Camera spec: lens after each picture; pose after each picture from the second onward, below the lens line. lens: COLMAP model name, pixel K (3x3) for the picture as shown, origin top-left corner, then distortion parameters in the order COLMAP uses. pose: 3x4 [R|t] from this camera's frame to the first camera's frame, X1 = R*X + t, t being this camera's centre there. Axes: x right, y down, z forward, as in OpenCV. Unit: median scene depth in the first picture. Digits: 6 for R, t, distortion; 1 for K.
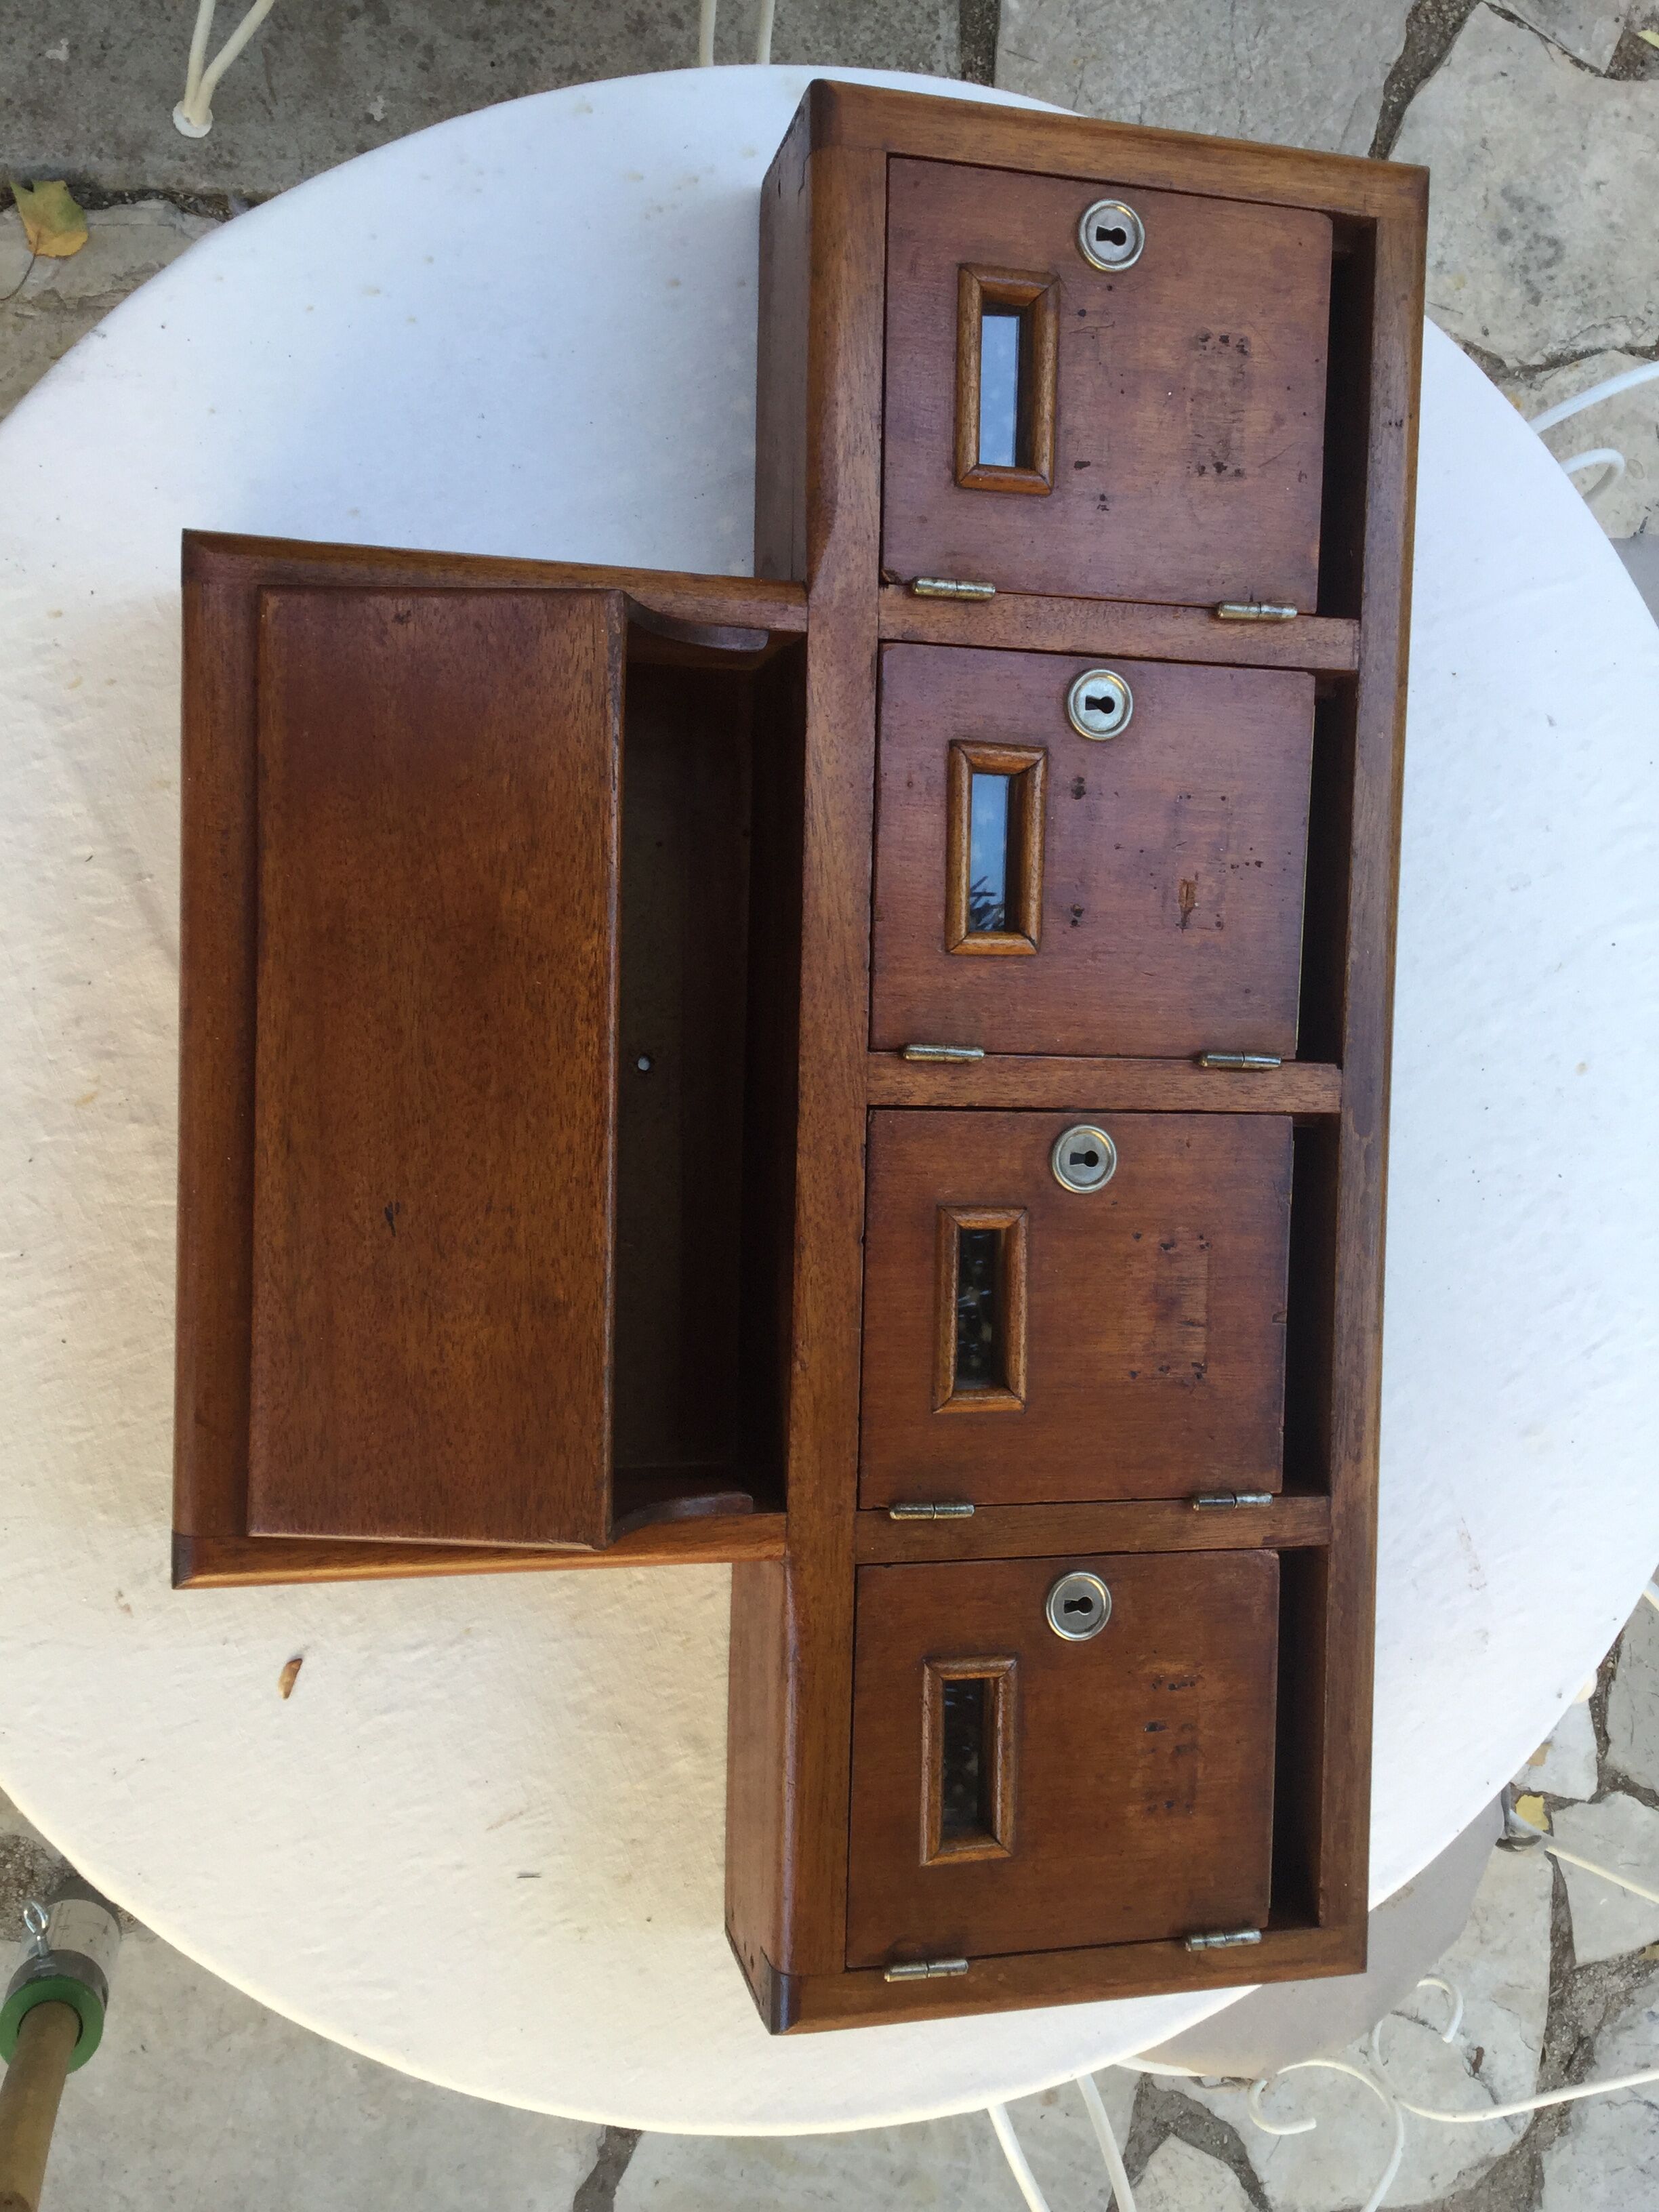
lens RADIAL K [[1969.0, 0, 822.1], [0, 1969.0, 1101.0], [0, 0, 1]] dist [0.141748, -0.250830]
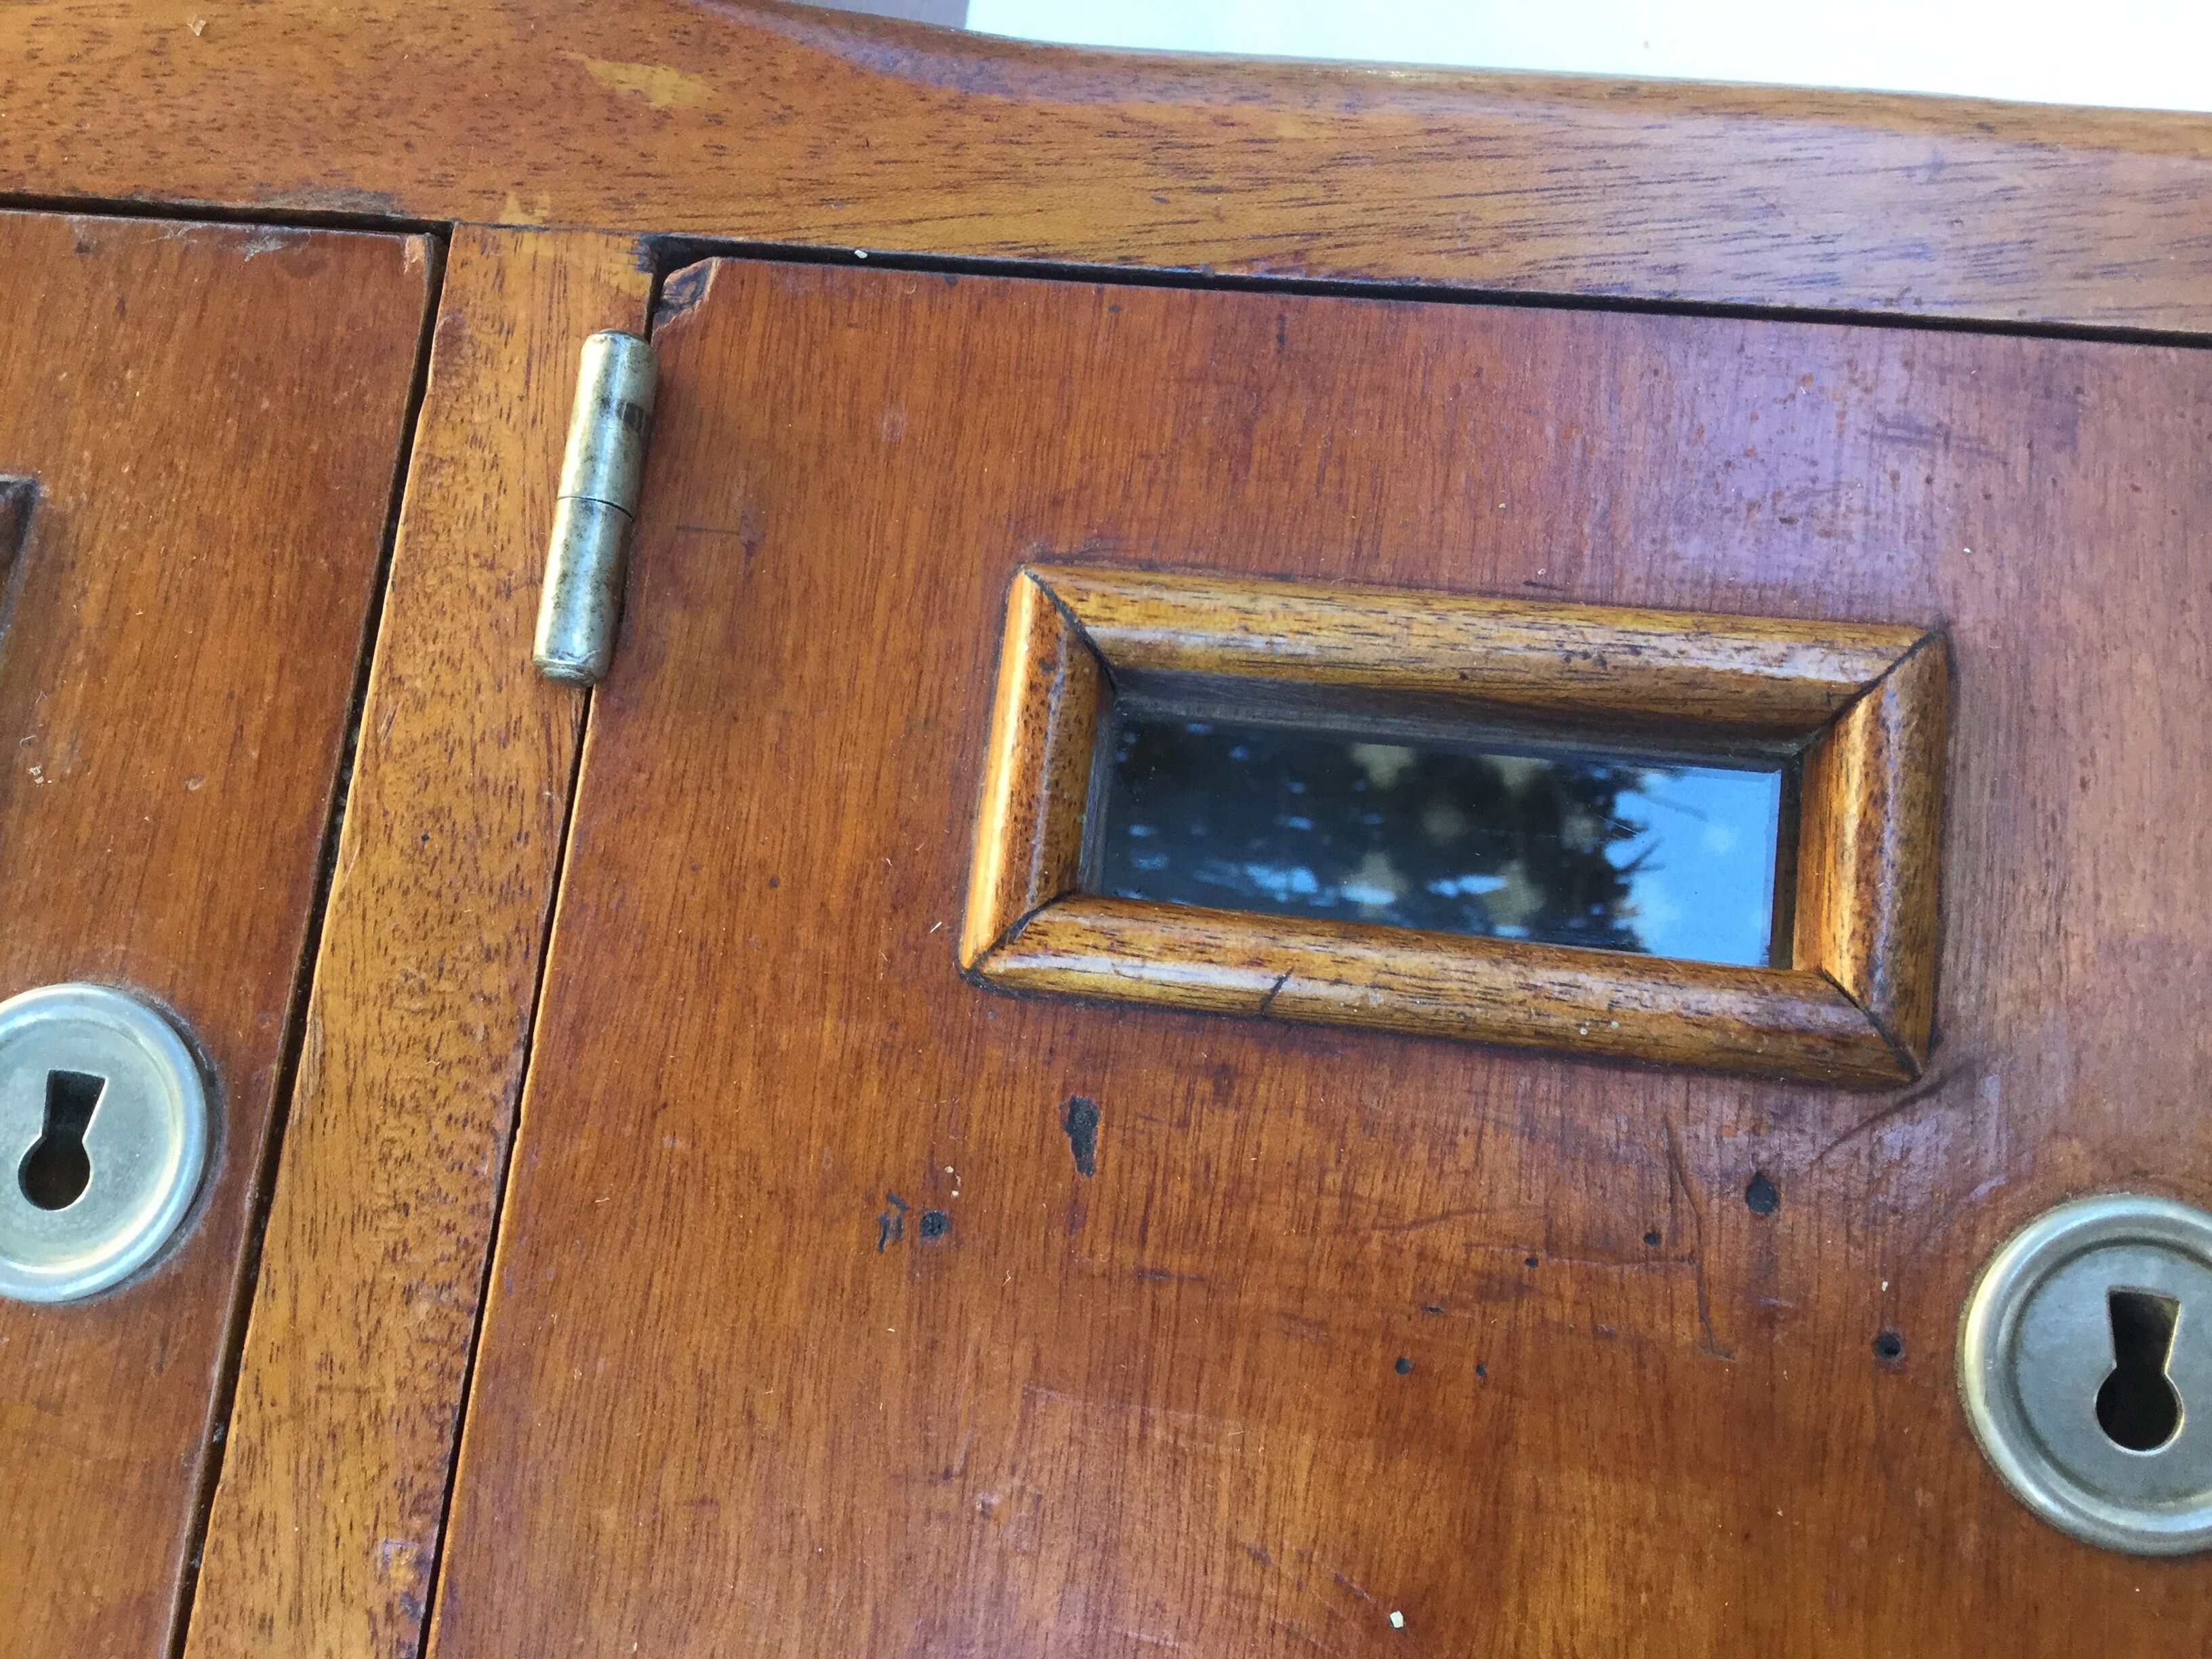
lens RADIAL K [[1987.2, 0, 1104.4], [0, 1987.2, 837.2], [0, 0, 1]] dist [0.121539, -0.235716]
pose [[-0.110673, 0.903044, -0.415045, 0.189612], [-0.993758, -0.094666, 0.059016, -0.326297], [0.014003, 0.418986, 0.907885, 0.771672]]
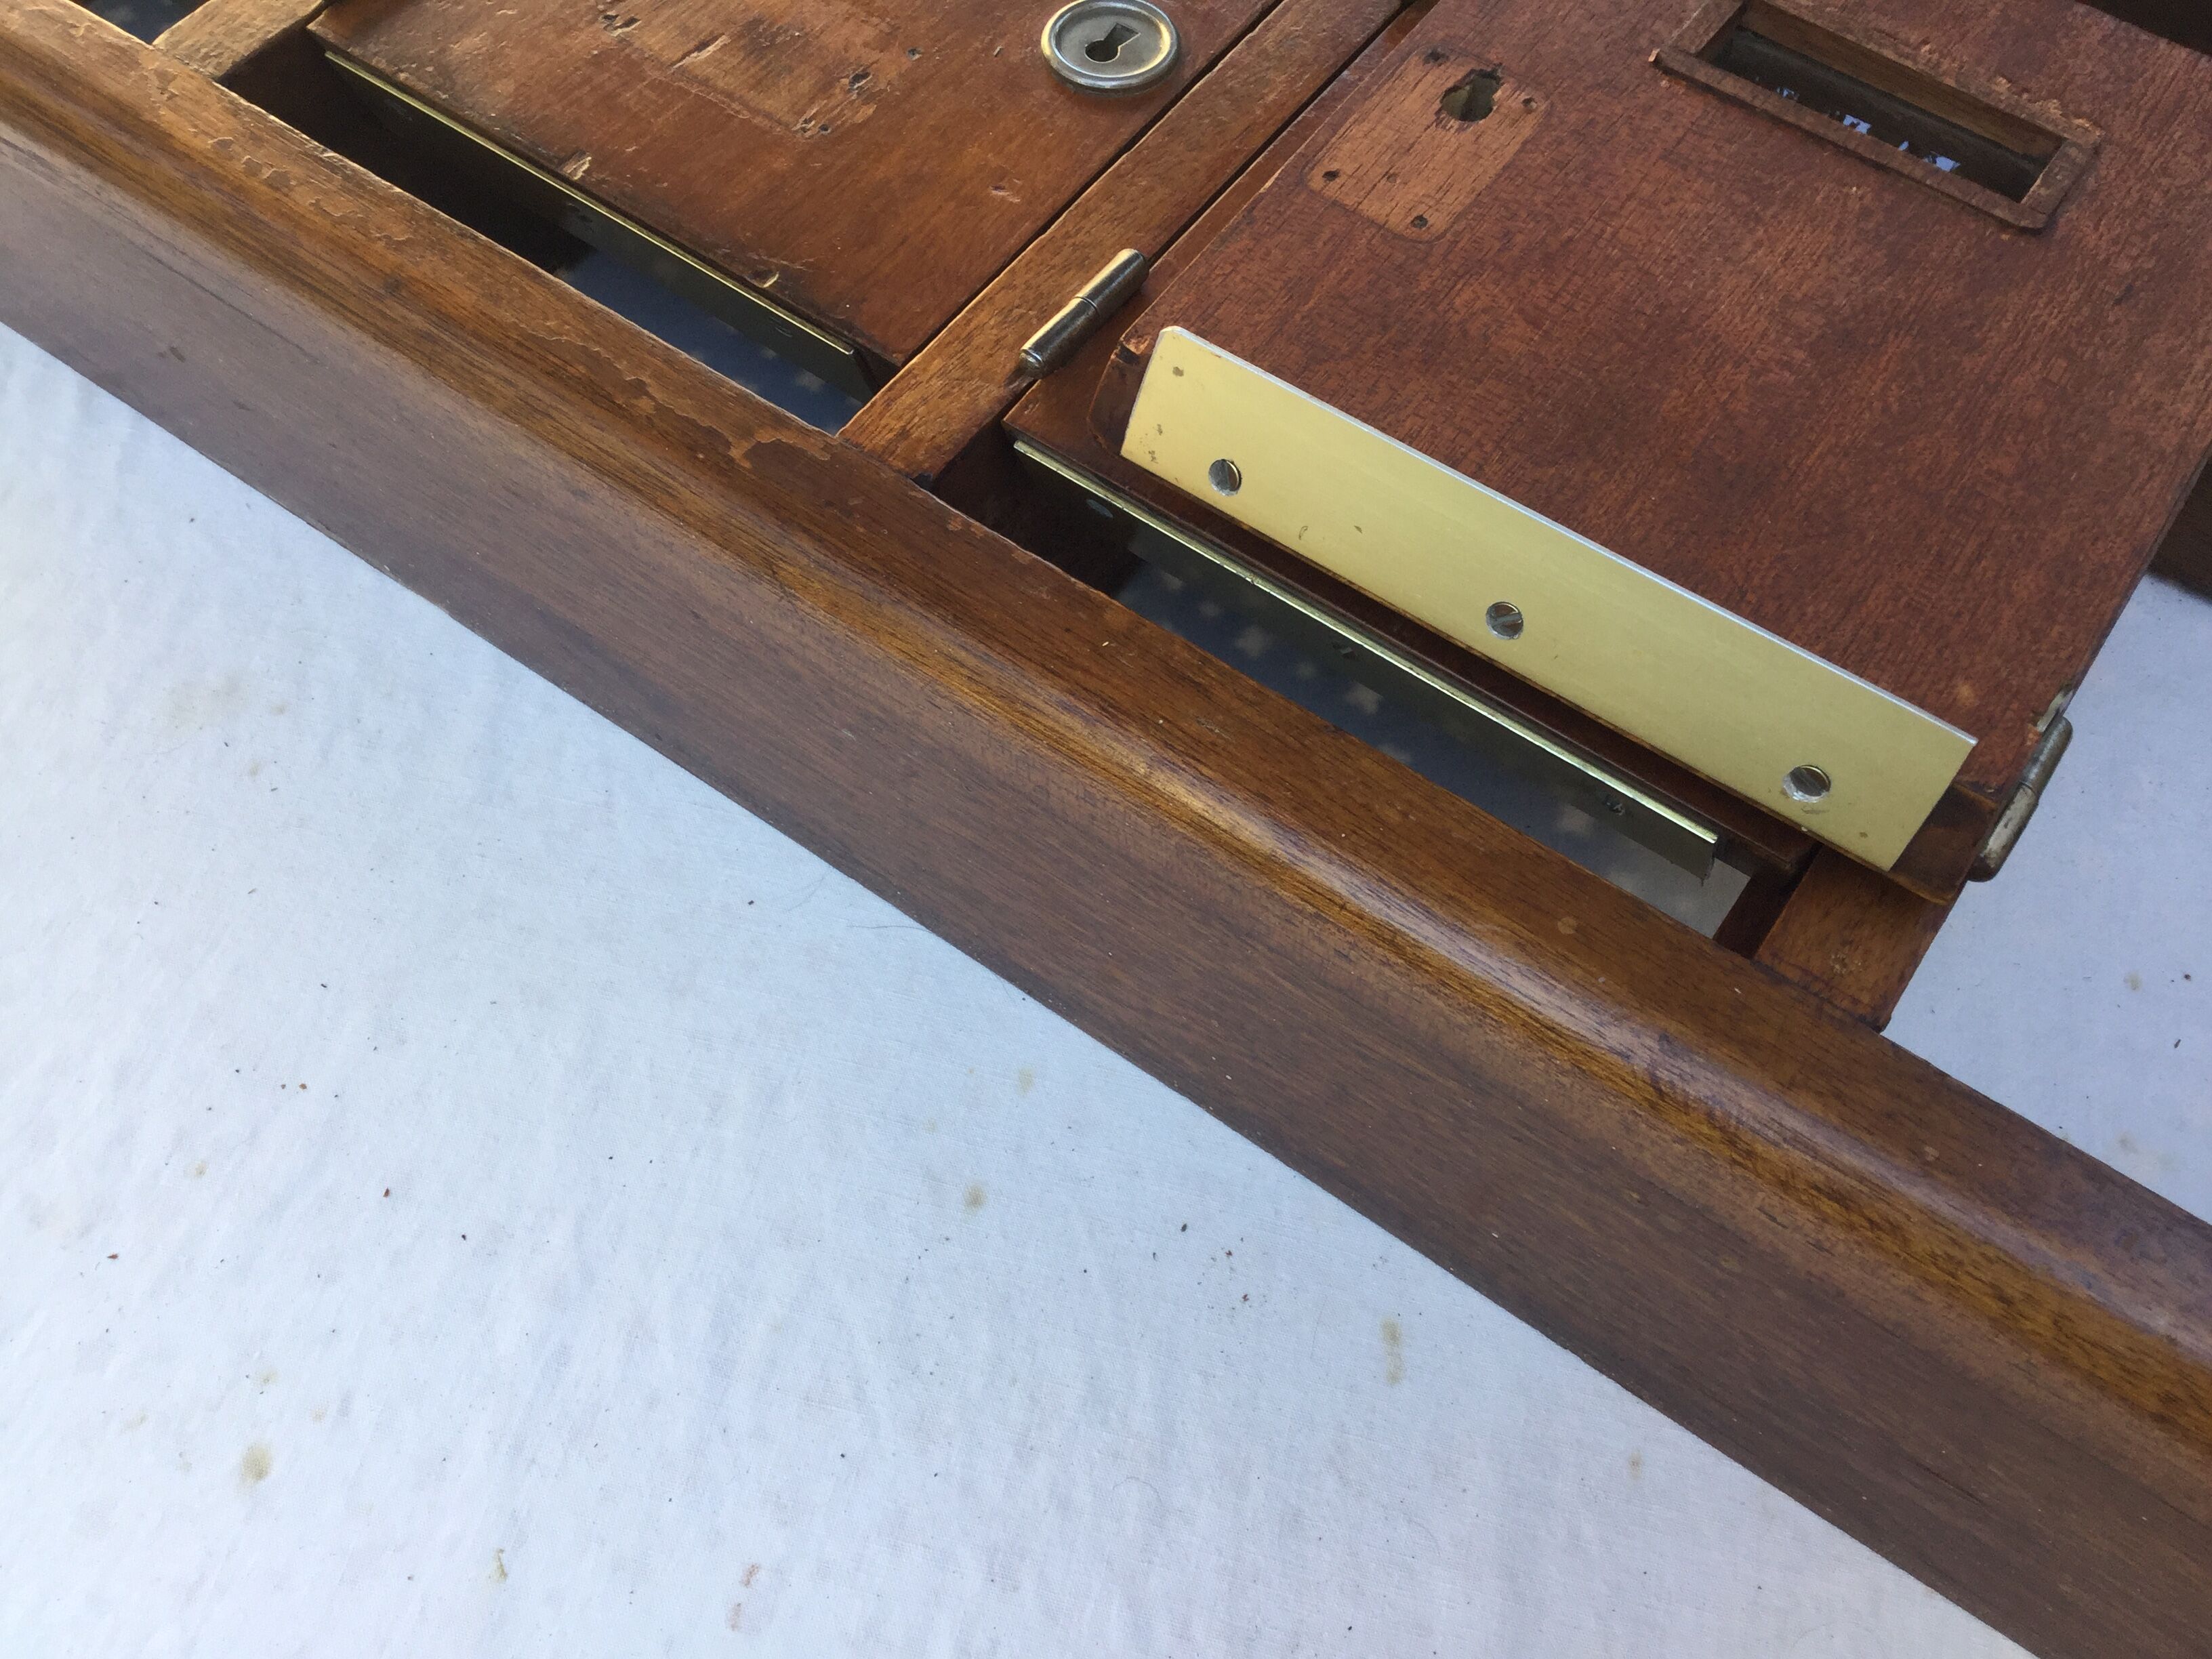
lens RADIAL K [[1991.3, 0, 1103.3], [0, 1991.3, 798.3], [0, 0, 1]] dist [0.105452, -0.211988]
pose [[-0.553244, 0.550255, -0.625412, 0.563555], [-0.816115, -0.508513, 0.274537, -0.210296], [-0.166965, 0.662294, 0.730403, 0.749839]]
